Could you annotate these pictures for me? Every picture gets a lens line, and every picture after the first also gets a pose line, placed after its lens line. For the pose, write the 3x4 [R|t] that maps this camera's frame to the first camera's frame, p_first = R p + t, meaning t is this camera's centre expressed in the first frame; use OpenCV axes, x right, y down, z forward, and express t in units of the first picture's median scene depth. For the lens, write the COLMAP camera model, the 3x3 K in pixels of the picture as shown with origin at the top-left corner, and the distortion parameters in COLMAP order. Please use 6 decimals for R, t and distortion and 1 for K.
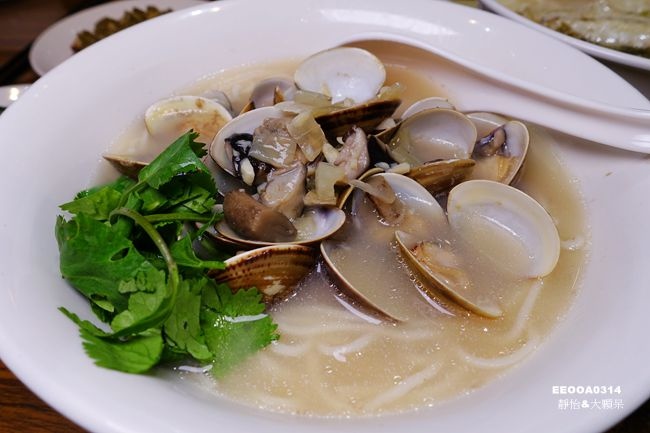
lens RADIAL K [[434.6, 0, 323.2], [0, 434.6, 216.2], [0, 0, 1]] dist [-0.004494, -0.007051]
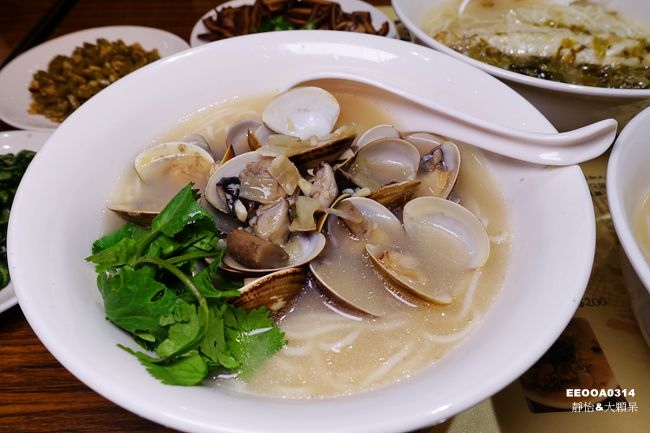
lens RADIAL K [[434.6, 0, 324.5], [0, 434.6, 216.9], [0, 0, 1]] dist [-0.004494, -0.007051]
pose [[0.988220, -0.115358, 0.100570, -0.070529], [0.113205, 0.993208, 0.026881, -0.097210], [-0.102987, -0.015179, 0.994567, -0.246952]]
